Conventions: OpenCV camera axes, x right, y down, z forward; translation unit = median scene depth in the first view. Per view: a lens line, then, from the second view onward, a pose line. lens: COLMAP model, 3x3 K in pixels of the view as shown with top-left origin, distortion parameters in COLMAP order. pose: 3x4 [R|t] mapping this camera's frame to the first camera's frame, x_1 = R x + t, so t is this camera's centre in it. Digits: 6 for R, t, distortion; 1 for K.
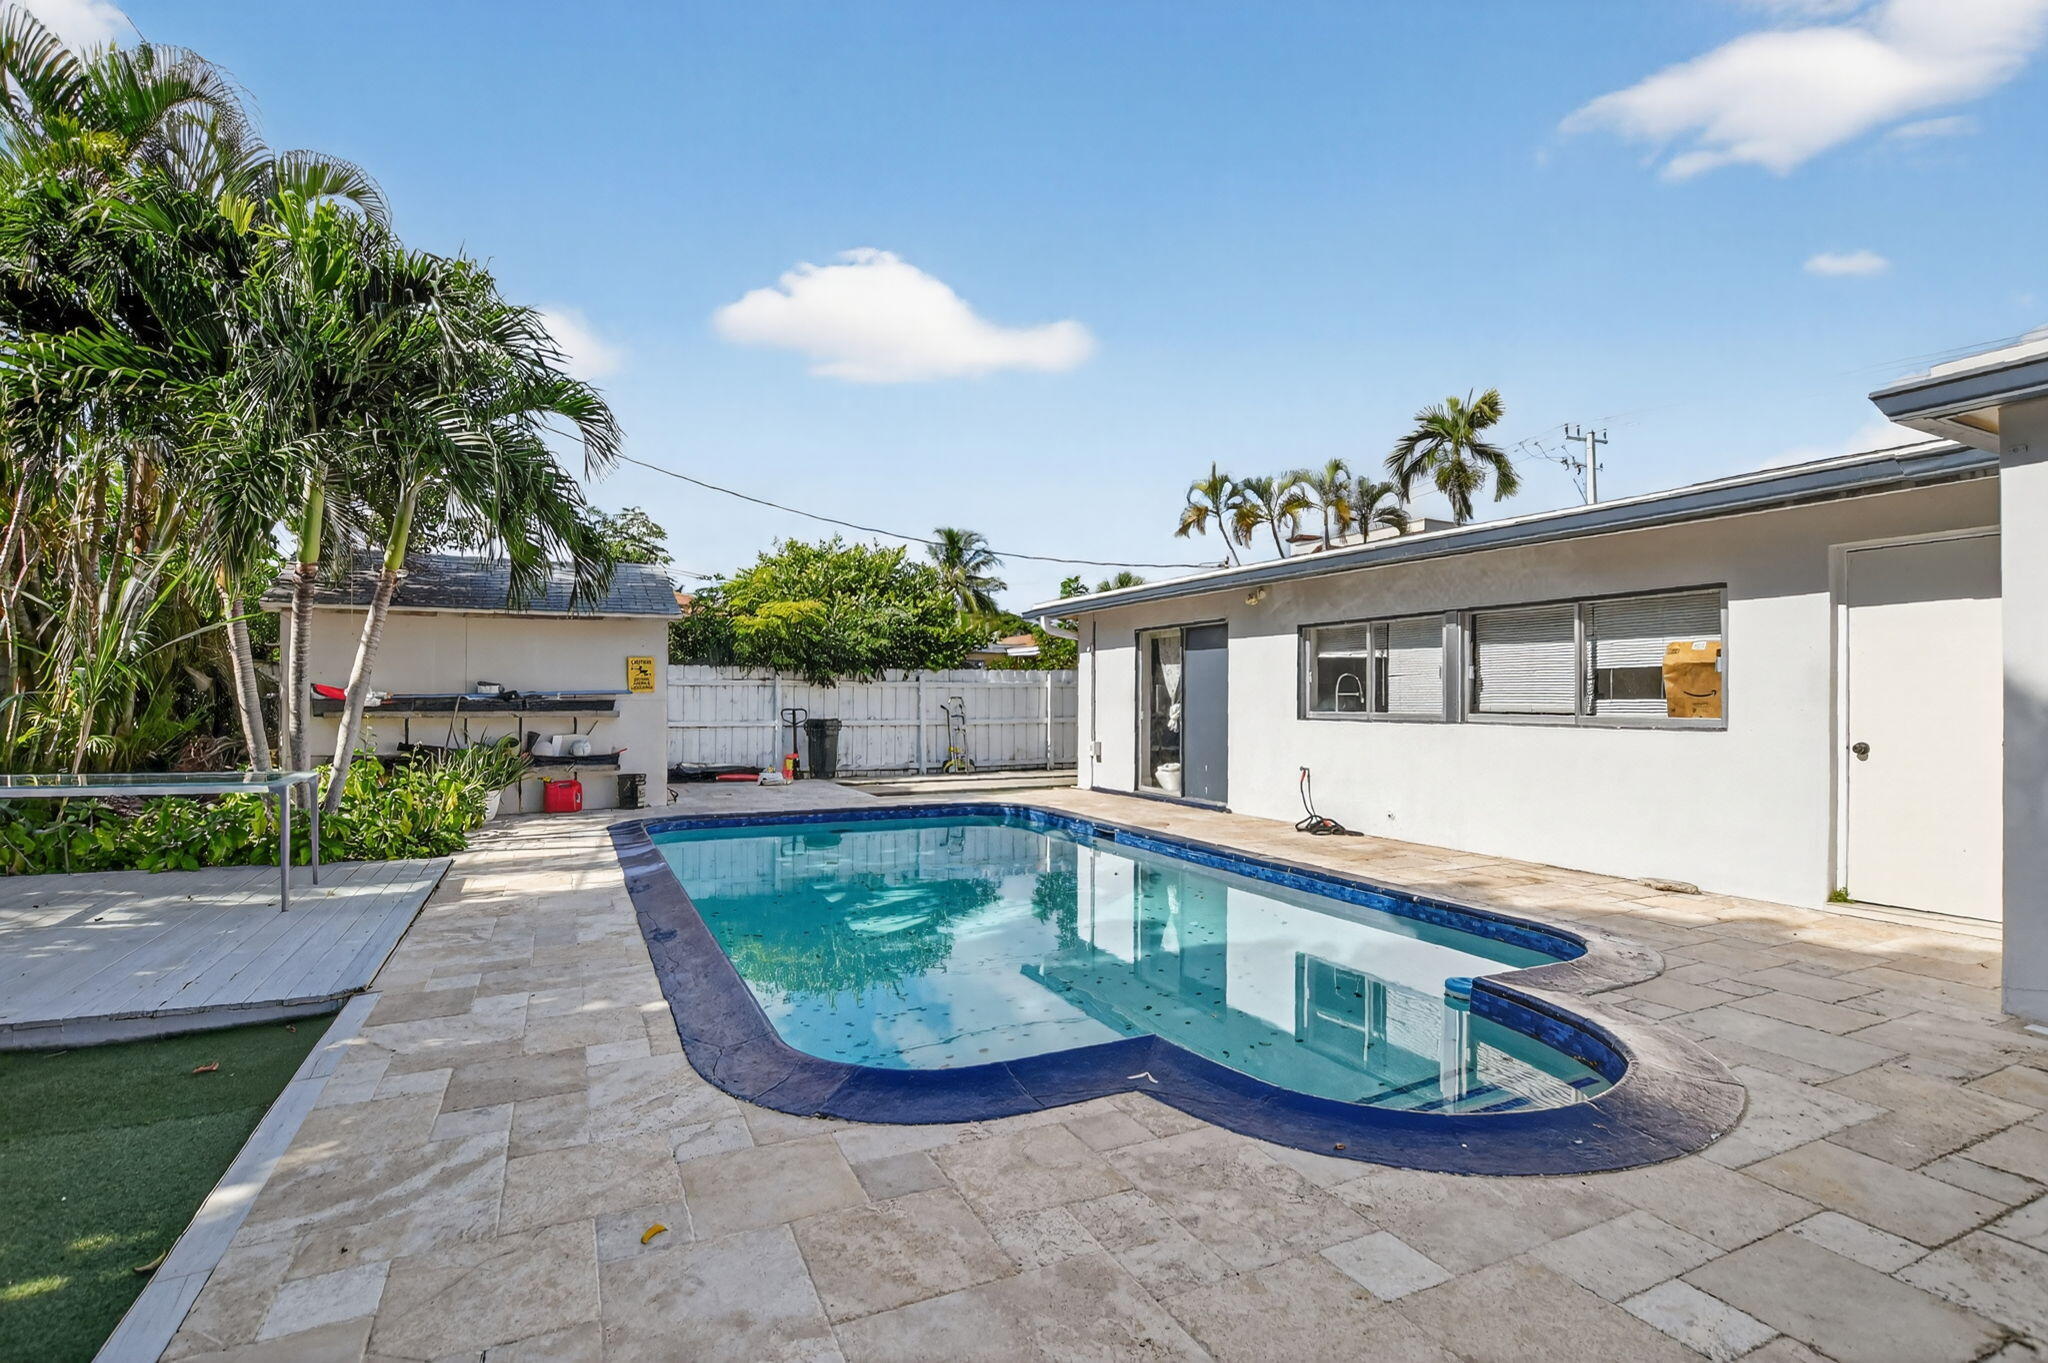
lens RADIAL K [[957.2, 0, 1014.2], [0, 957.2, 690.0], [0, 0, 1]] dist [-0.028137, 0.001292]
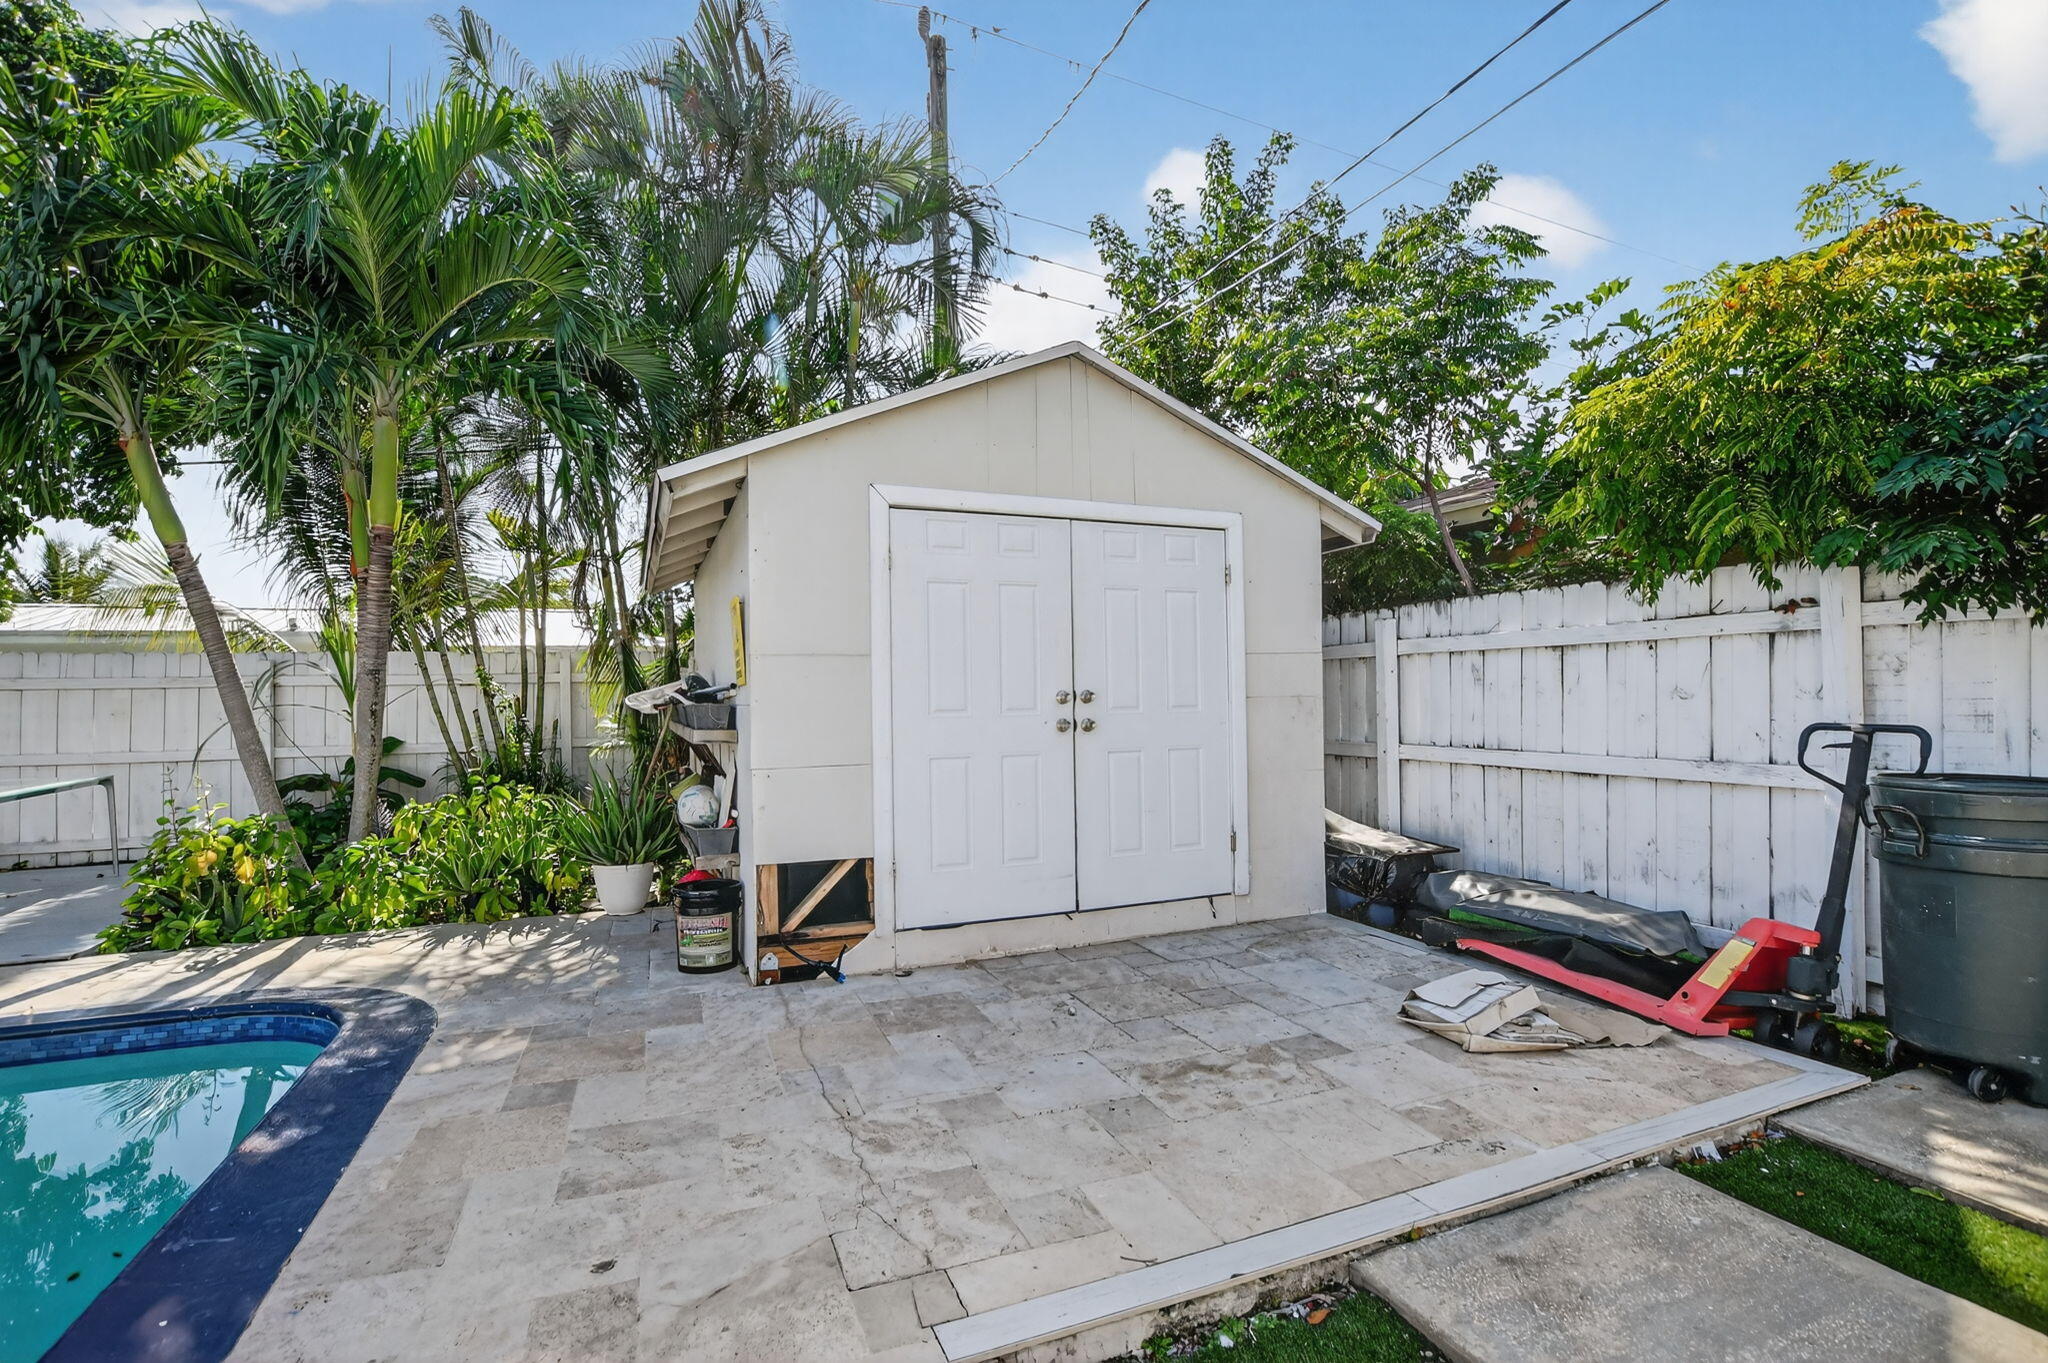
lens RADIAL K [[957.2, 0, 1014.2], [0, 957.2, 690.0], [0, 0, 1]] dist [-0.028137, 0.001292]
pose [[-0.060691, -0.006700, -0.998134, 0.009256], [0.028066, 0.999571, -0.008416, 0.010596], [0.997762, -0.028524, -0.060477, 1.175565]]
